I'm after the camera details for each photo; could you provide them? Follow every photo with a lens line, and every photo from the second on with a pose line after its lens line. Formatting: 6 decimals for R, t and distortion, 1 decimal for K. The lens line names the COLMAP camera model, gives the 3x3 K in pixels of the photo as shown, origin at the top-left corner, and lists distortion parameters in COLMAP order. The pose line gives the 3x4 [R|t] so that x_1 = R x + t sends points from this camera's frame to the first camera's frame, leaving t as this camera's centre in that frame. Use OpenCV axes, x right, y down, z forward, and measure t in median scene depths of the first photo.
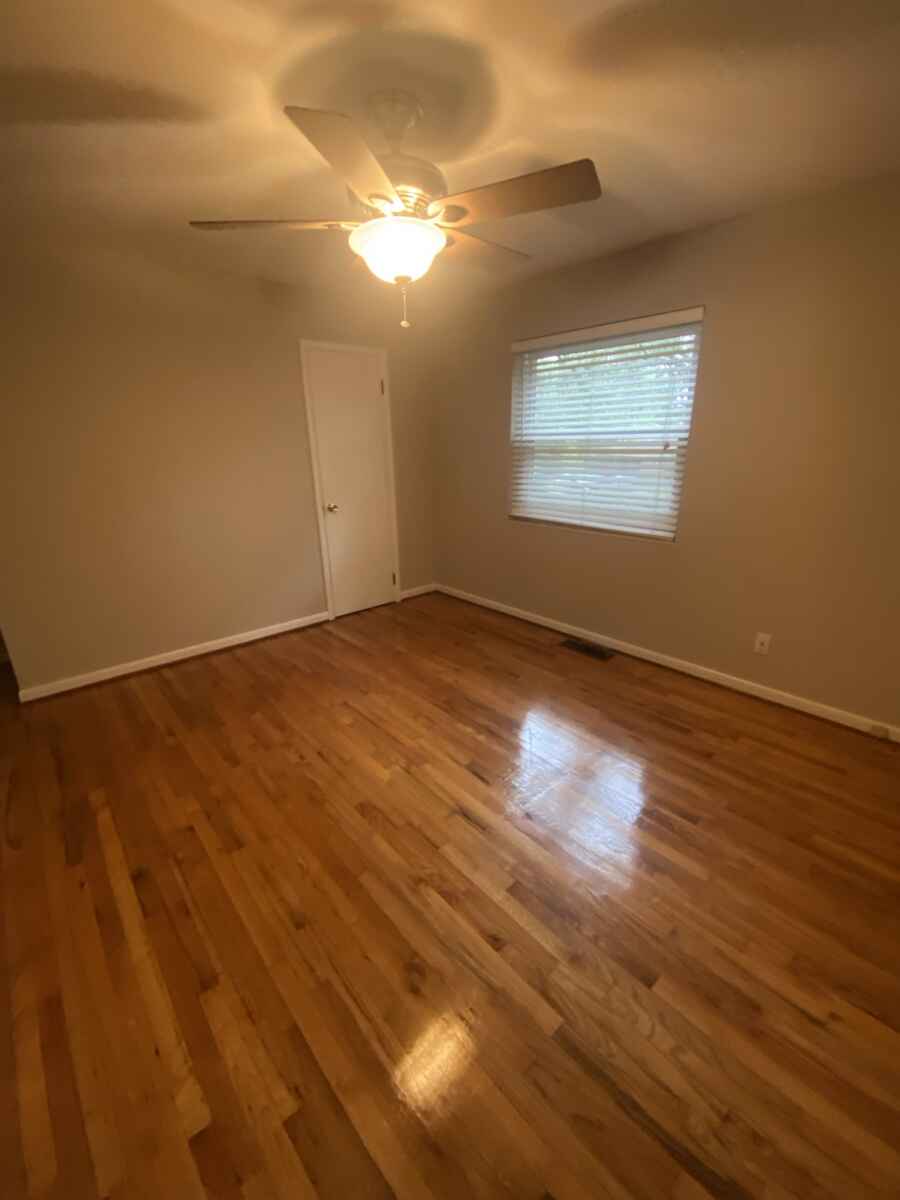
lens RADIAL K [[487.5, 0, 452.8], [0, 487.5, 597.1], [0, 0, 1]] dist [0.050445, -0.036981]
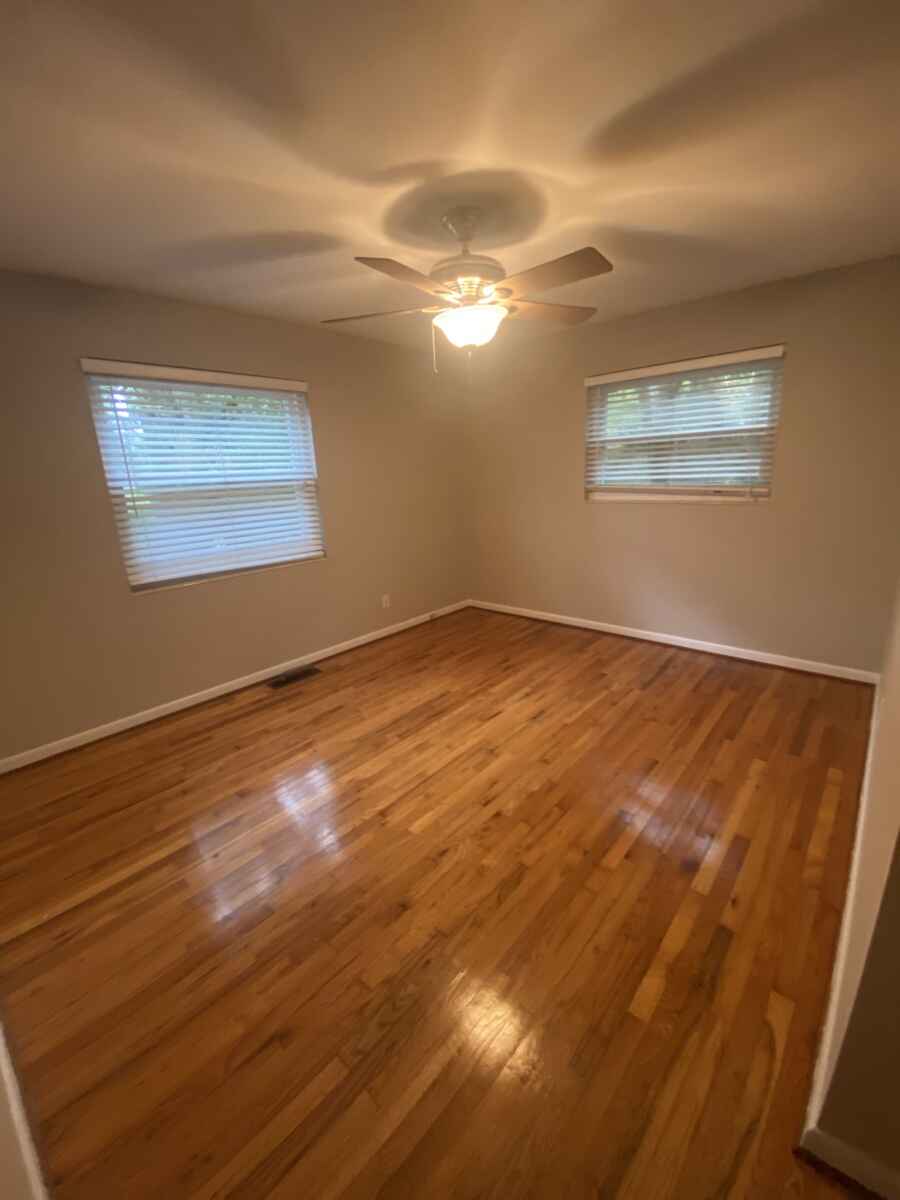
lens RADIAL K [[487.5, 0, 452.8], [0, 487.5, 597.1], [0, 0, 1]] dist [0.050445, -0.036981]
pose [[-0.114768, -0.230775, 0.966215, -0.855080], [0.350371, 0.900732, 0.256752, -0.230093], [-0.929553, 0.368001, -0.022518, 0.756123]]
